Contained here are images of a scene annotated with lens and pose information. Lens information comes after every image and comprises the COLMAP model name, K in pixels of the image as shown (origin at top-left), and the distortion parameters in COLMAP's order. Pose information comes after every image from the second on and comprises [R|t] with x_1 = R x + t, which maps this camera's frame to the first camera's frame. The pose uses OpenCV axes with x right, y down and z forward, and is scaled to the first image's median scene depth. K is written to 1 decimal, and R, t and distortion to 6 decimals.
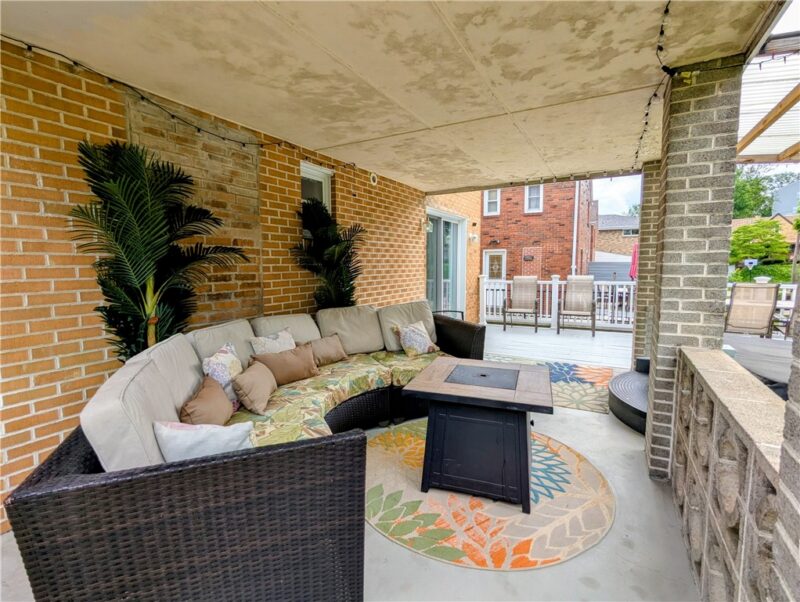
lens RADIAL K [[385.1, 0, 399.2], [0, 385.1, 299.8], [0, 0, 1]] dist [-0.003230, 0.003803]
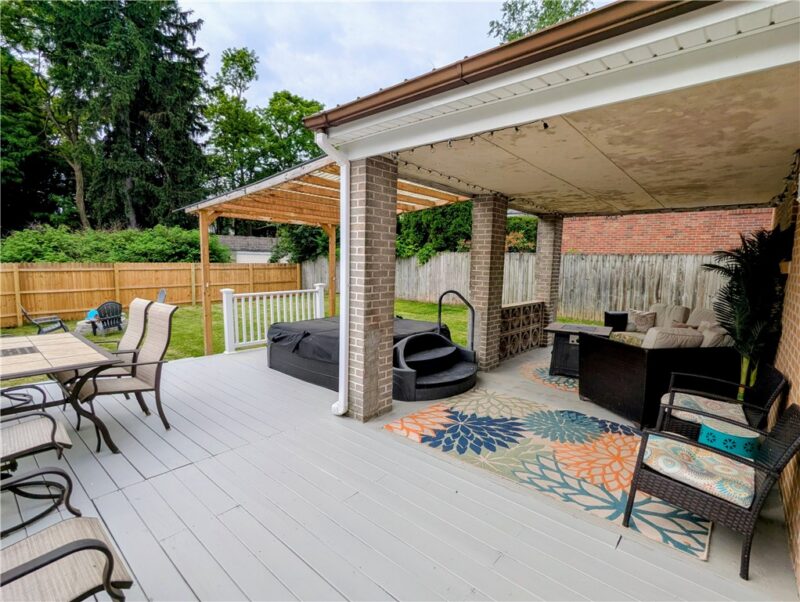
lens RADIAL K [[385.1, 0, 404.5], [0, 385.1, 302.5], [0, 0, 1]] dist [-0.003230, 0.003803]
pose [[-0.980326, -0.039198, 0.193455, 0.446173], [-0.000574, 0.980645, 0.195791, -0.215640], [-0.197386, 0.191828, -0.961374, 1.886072]]
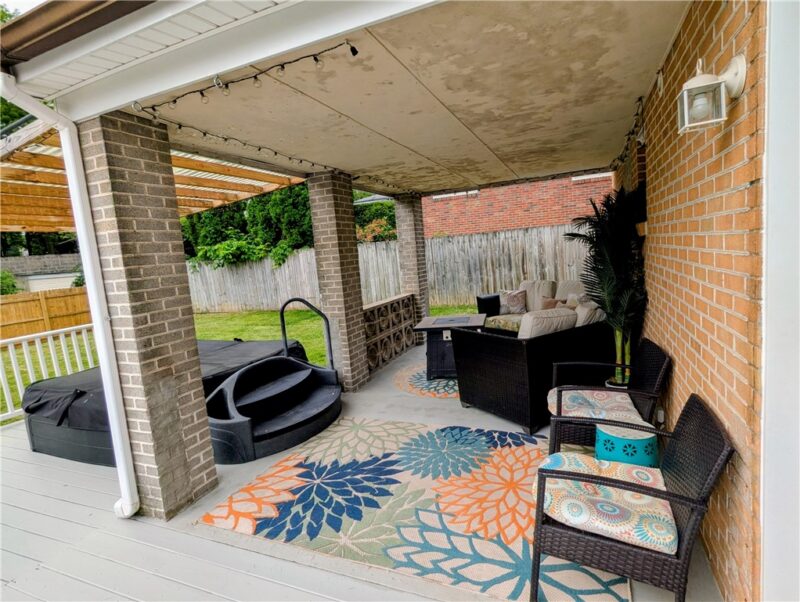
lens RADIAL K [[415.9, 0, 400.1], [0, 415.9, 303.3], [0, 0, 1]] dist [0.001233, 0.000210]
pose [[-0.990384, 0.101964, -0.093500, 0.378039], [0.080191, 0.973846, 0.212587, -0.198858], [0.112731, 0.203045, -0.972658, 1.701713]]
